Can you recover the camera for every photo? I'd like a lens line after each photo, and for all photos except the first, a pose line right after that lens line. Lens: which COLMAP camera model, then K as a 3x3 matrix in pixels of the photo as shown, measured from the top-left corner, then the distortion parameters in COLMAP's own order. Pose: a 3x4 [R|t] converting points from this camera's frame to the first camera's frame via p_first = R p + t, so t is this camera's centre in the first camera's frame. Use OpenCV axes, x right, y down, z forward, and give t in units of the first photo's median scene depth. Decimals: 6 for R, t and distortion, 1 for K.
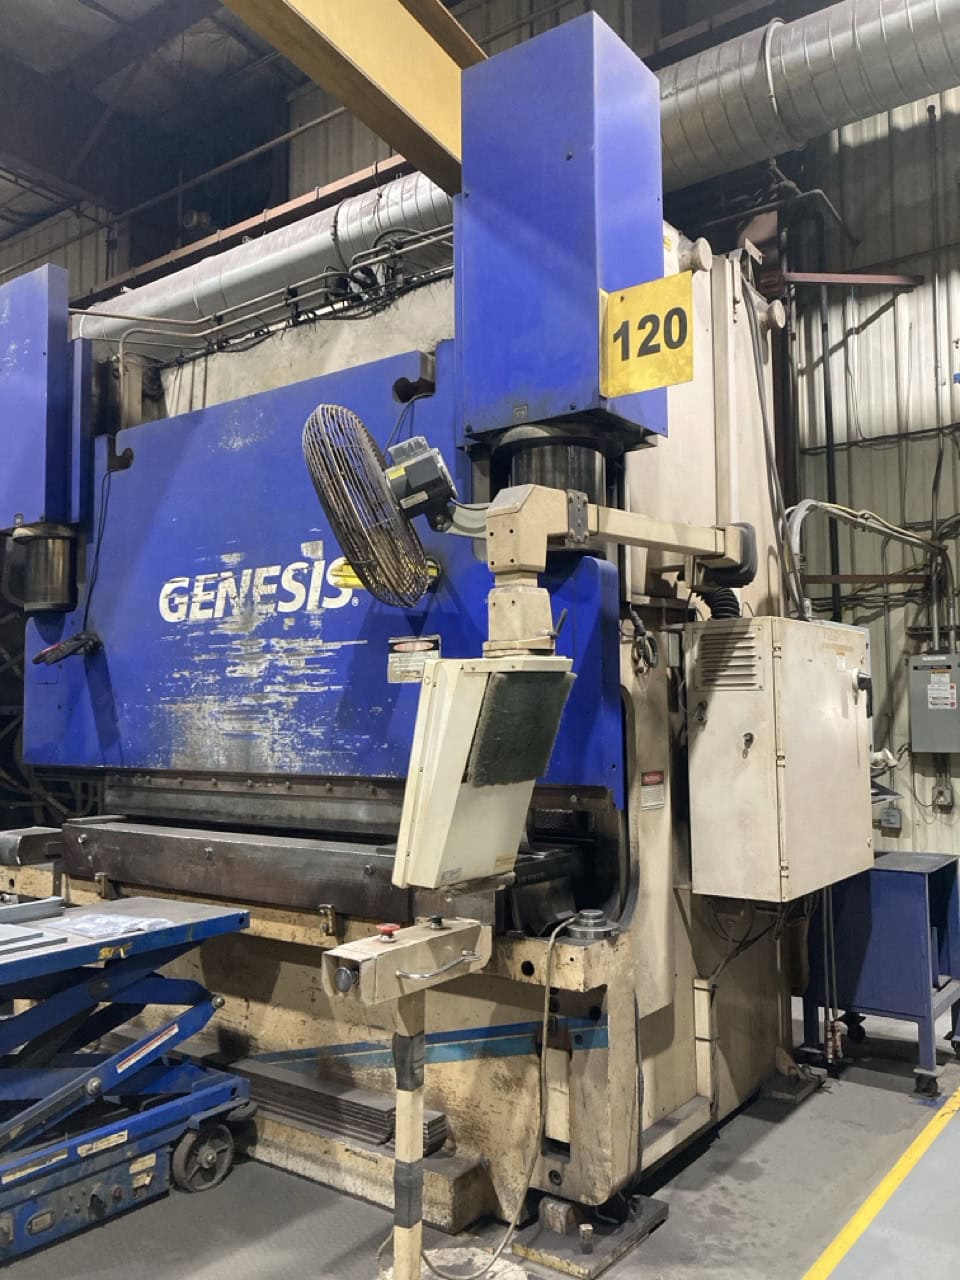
lens RADIAL K [[1036.2, 0, 484.4], [0, 1036.2, 641.1], [0, 0, 1]] dist [0.017439, -0.006158]
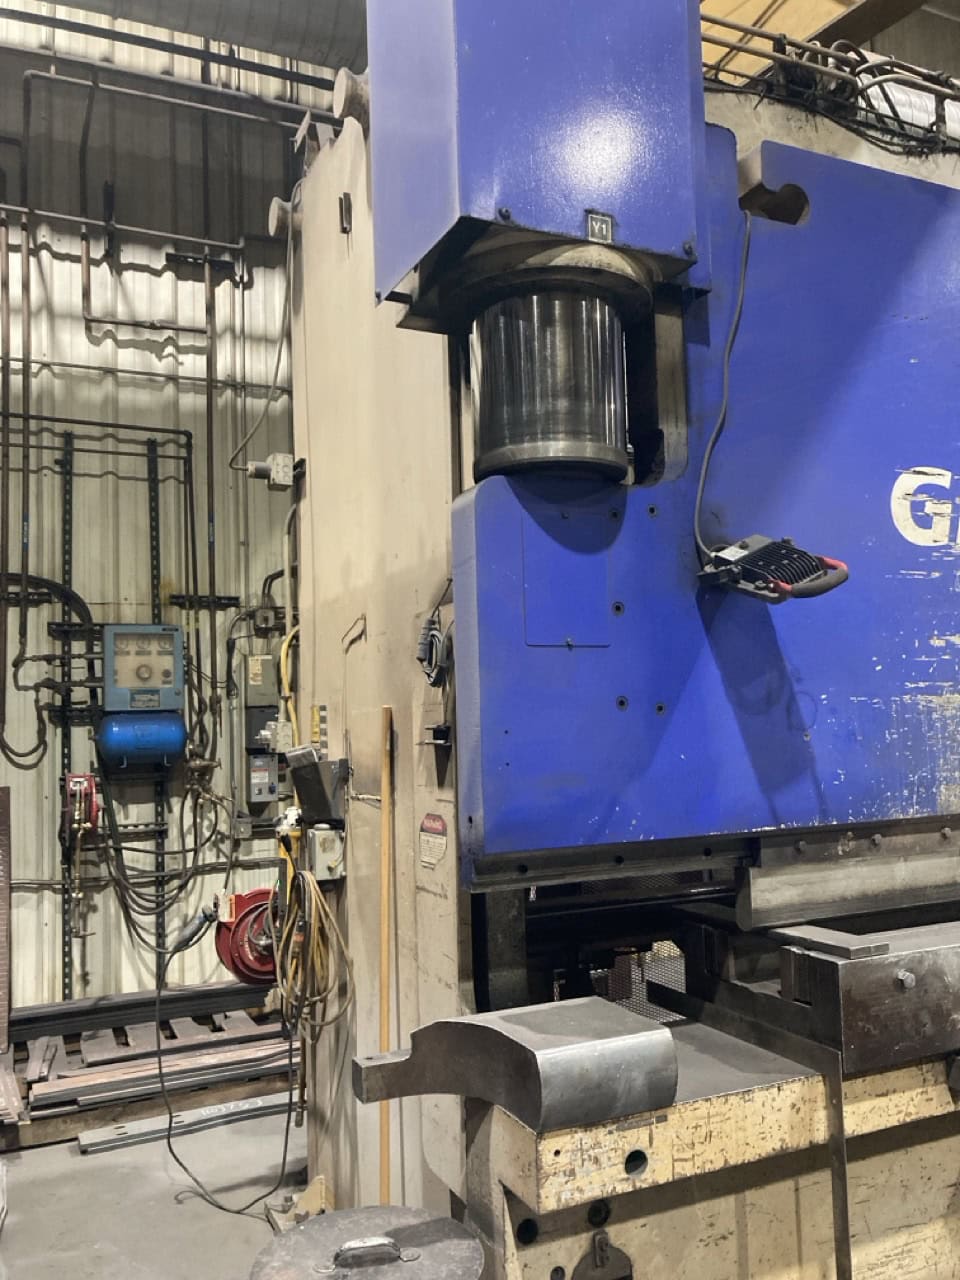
lens RADIAL K [[1036.2, 0, 477.1], [0, 1036.2, 648.3], [0, 0, 1]] dist [0.017439, -0.006158]
pose [[0.488331, 0.053502, 0.871017, -1.005029], [-0.038704, 0.998465, -0.039631, 0.075348], [-0.871800, -0.014359, 0.489652, 1.056197]]
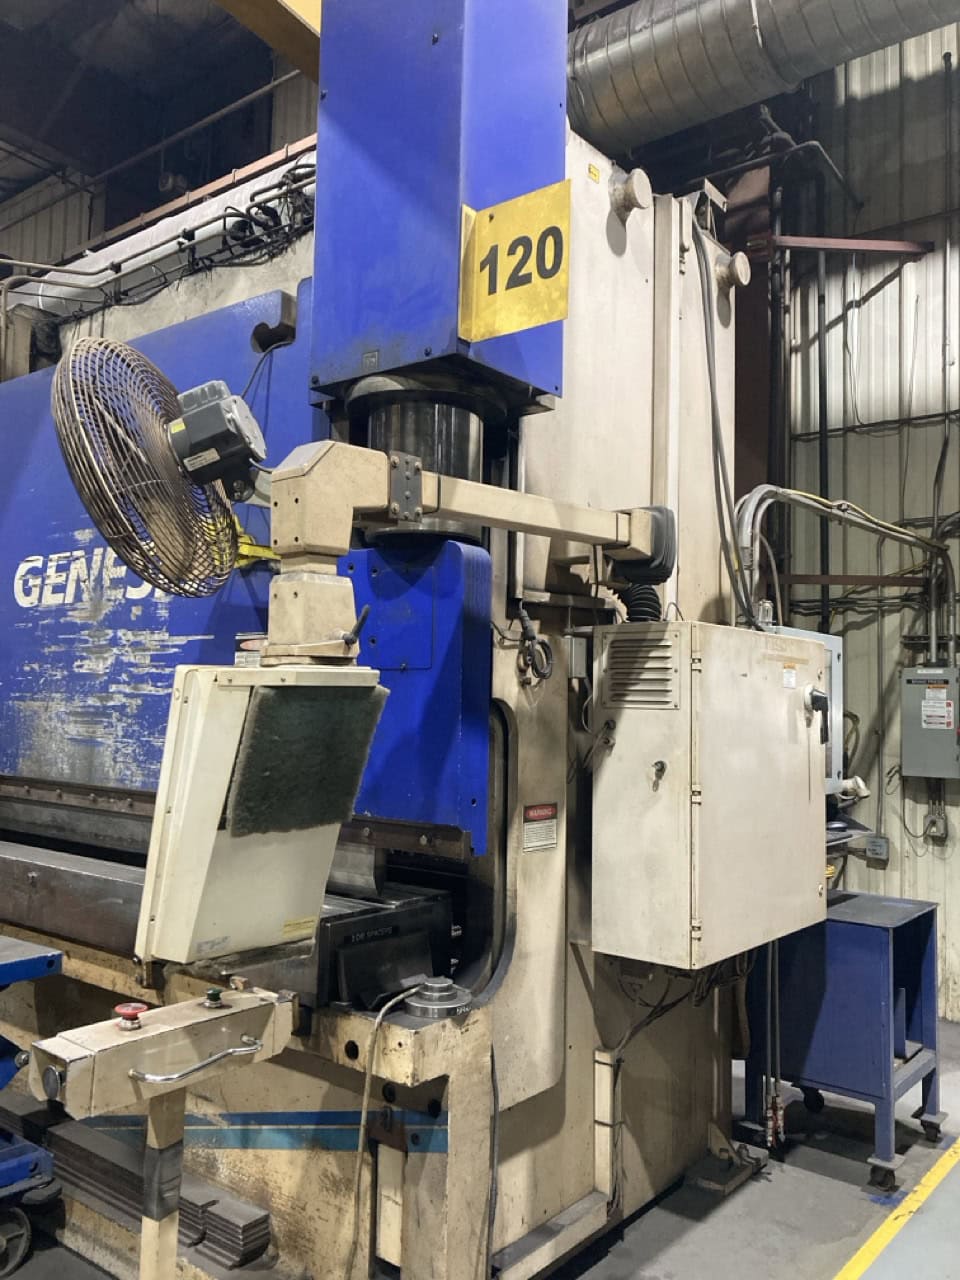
lens RADIAL K [[1036.2, 0, 480.2], [0, 1036.2, 638.6], [0, 0, 1]] dist [0.017439, -0.006158]
pose [[0.999004, 0.028840, -0.034039, 0.125872], [-0.028675, 0.999575, 0.005327, -0.008496], [0.034178, -0.004345, 0.999406, 0.158336]]
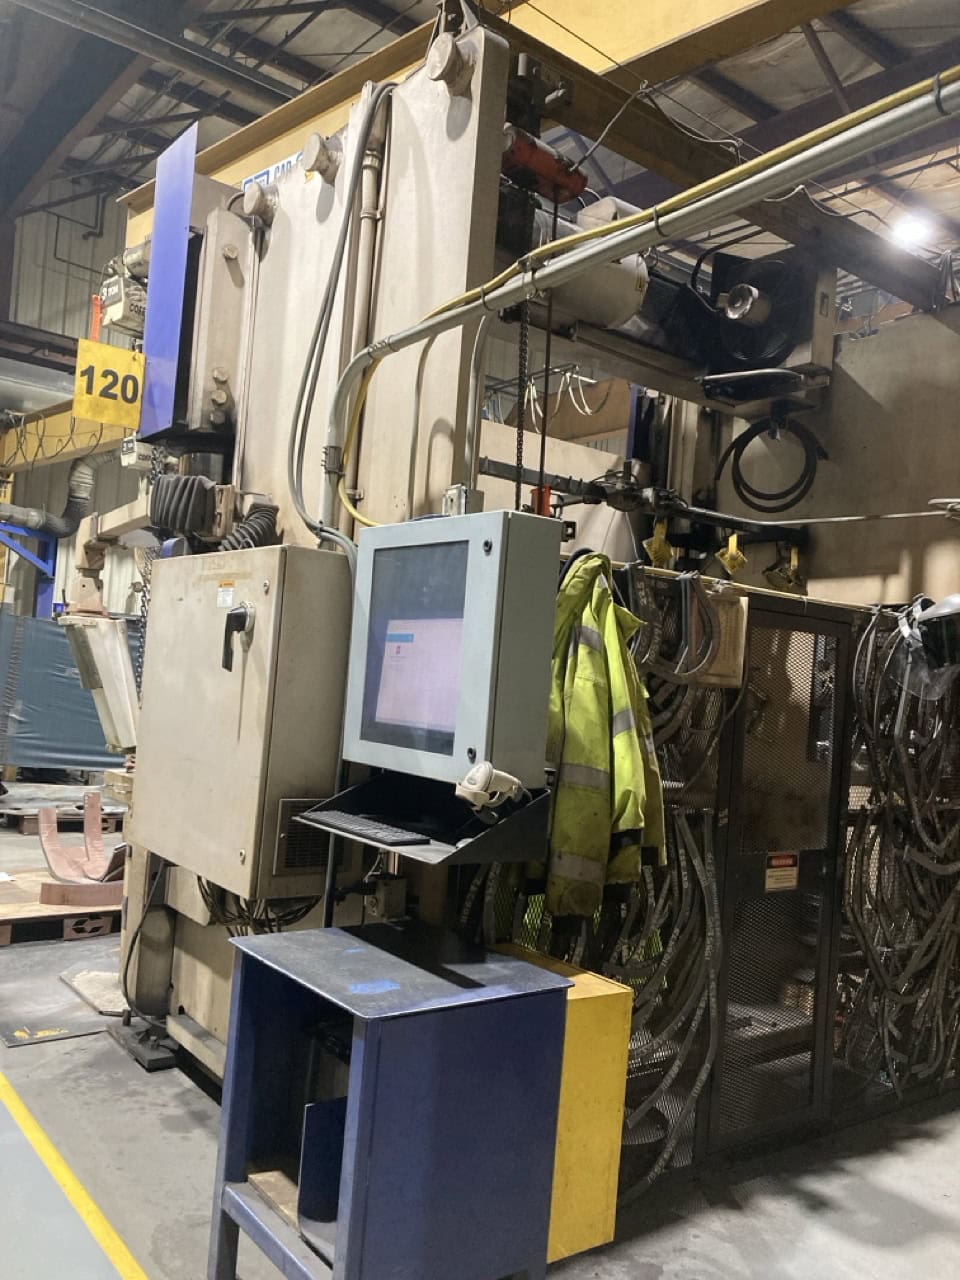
lens RADIAL K [[1036.2, 0, 480.2], [0, 1036.2, 639.8], [0, 0, 1]] dist [0.017439, -0.006158]
pose [[-0.264378, -0.040334, -0.963575, 1.060946], [-0.002207, 0.999148, -0.041218, 0.086309], [0.964417, -0.008770, -0.264242, 1.430693]]
